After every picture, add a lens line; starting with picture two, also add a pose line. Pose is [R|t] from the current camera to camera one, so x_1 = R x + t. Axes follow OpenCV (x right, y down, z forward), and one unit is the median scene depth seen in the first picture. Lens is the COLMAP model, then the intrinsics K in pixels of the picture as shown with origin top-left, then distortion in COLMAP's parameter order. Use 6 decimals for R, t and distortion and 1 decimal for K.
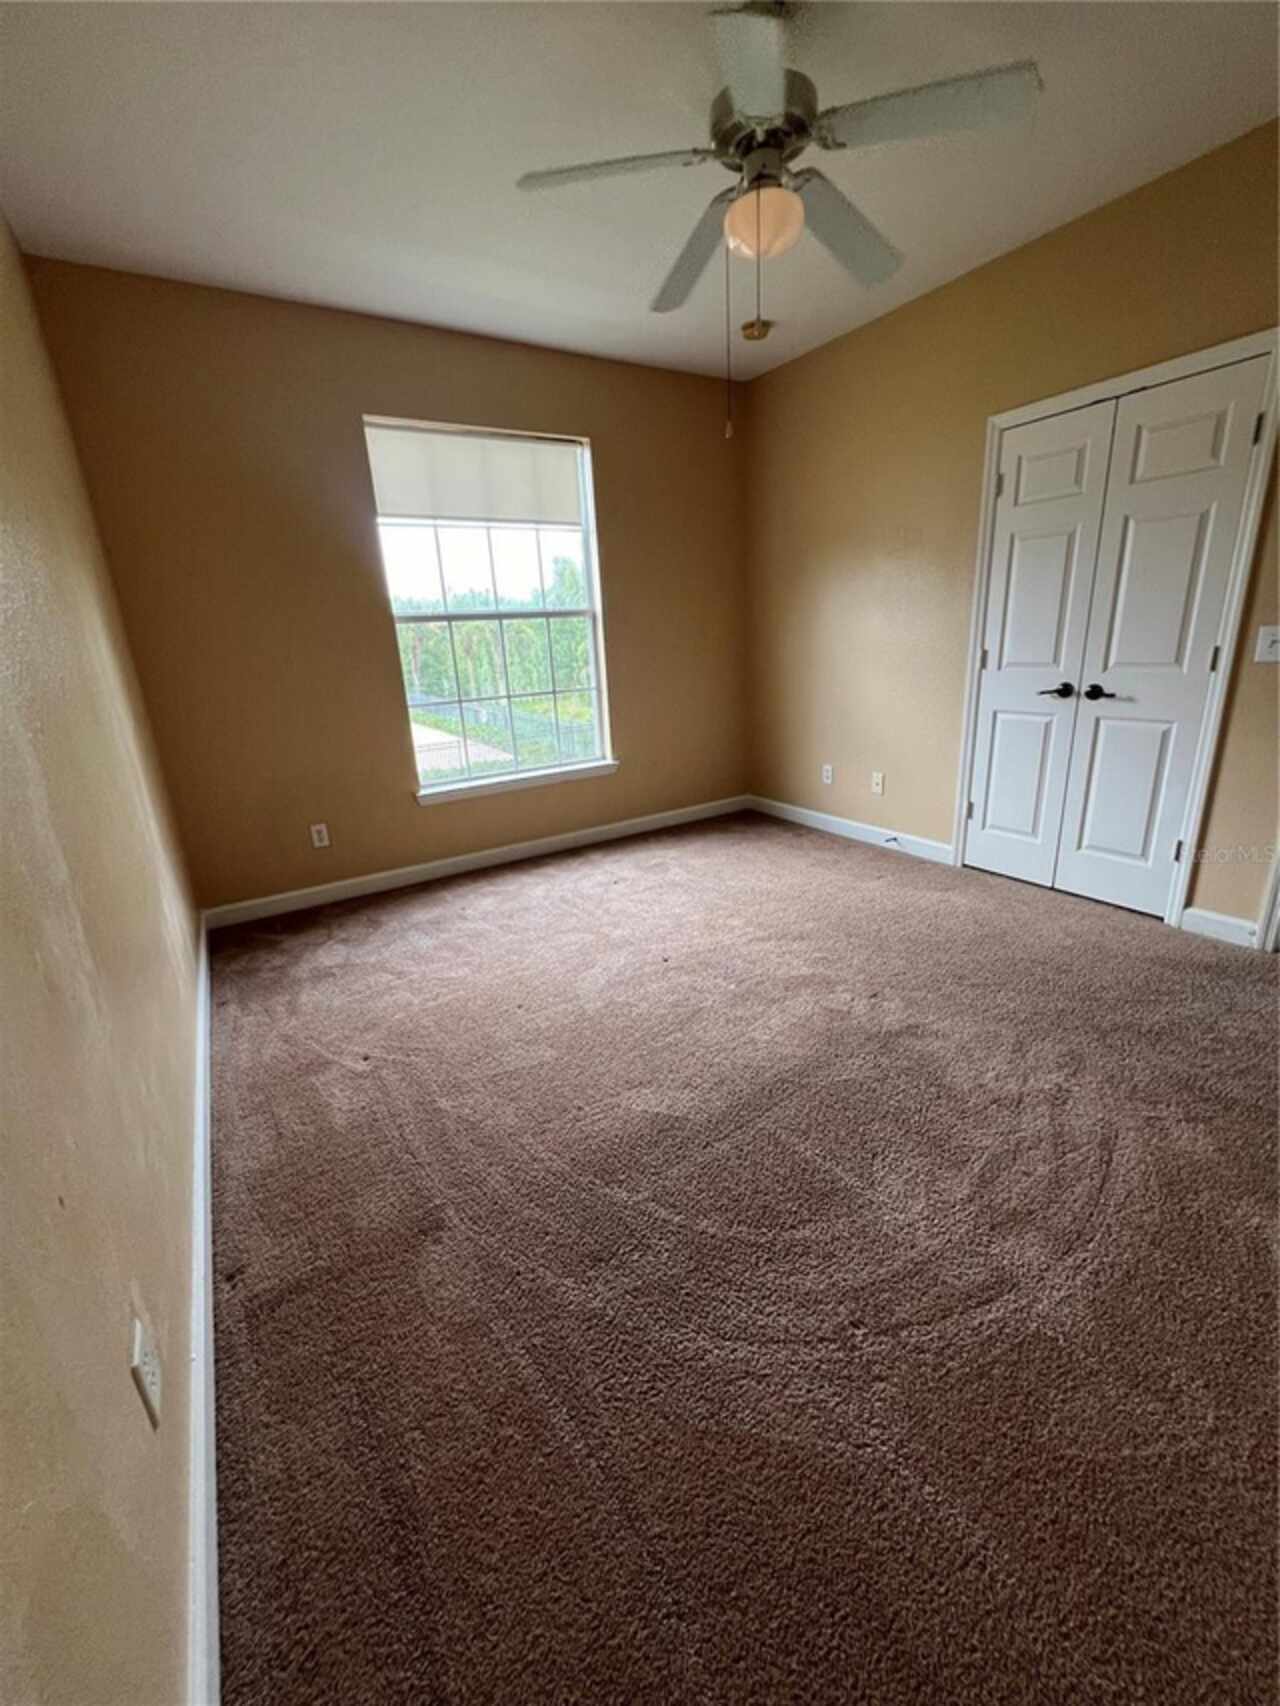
lens RADIAL K [[678.9, 0, 626.6], [0, 678.9, 847.8], [0, 0, 1]] dist [0.001718, 0.000358]
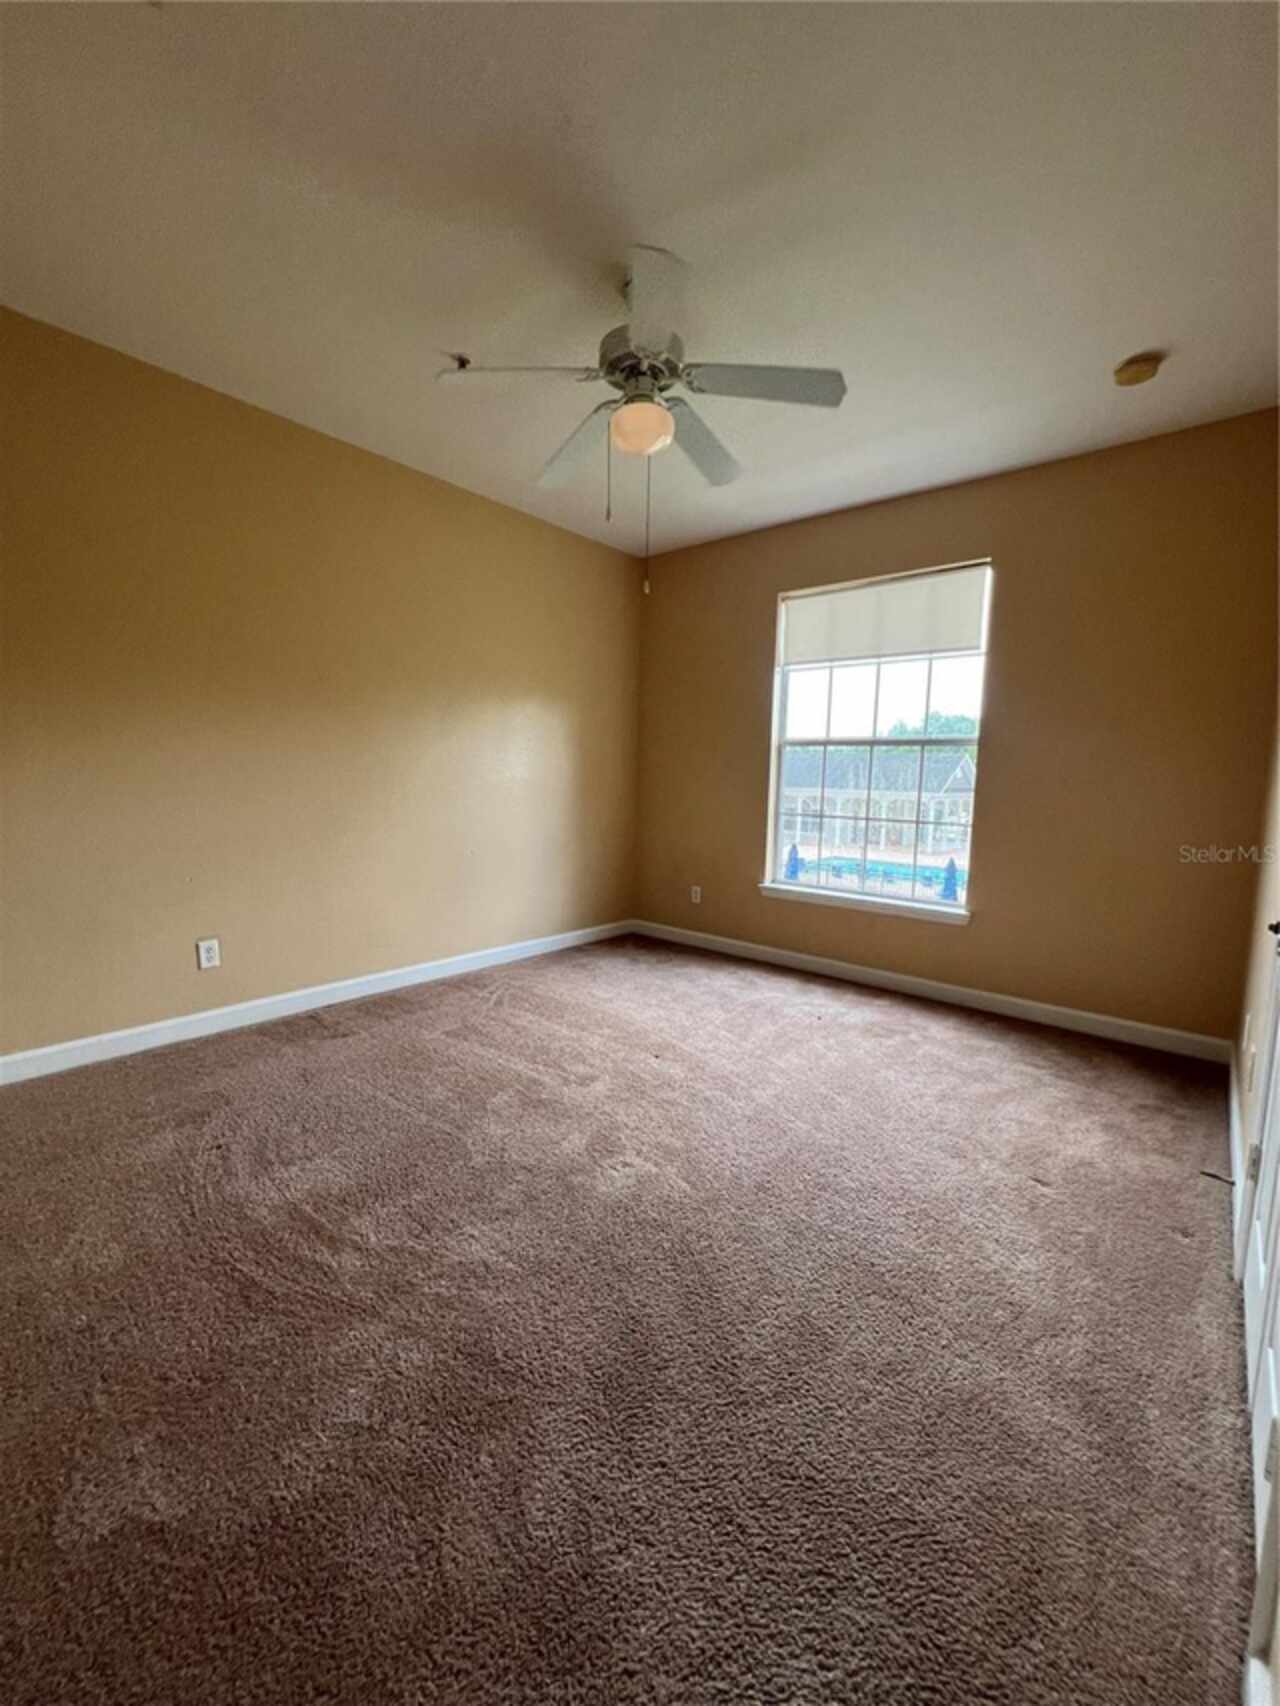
lens RADIAL K [[678.9, 0, 626.6], [0, 678.9, 847.8], [0, 0, 1]] dist [0.001718, 0.000358]
pose [[0.302933, 0.171741, -0.937410, 0.715282], [-0.314147, 0.946647, 0.071914, -0.150179], [0.899746, 0.272699, 0.340722, 0.361082]]
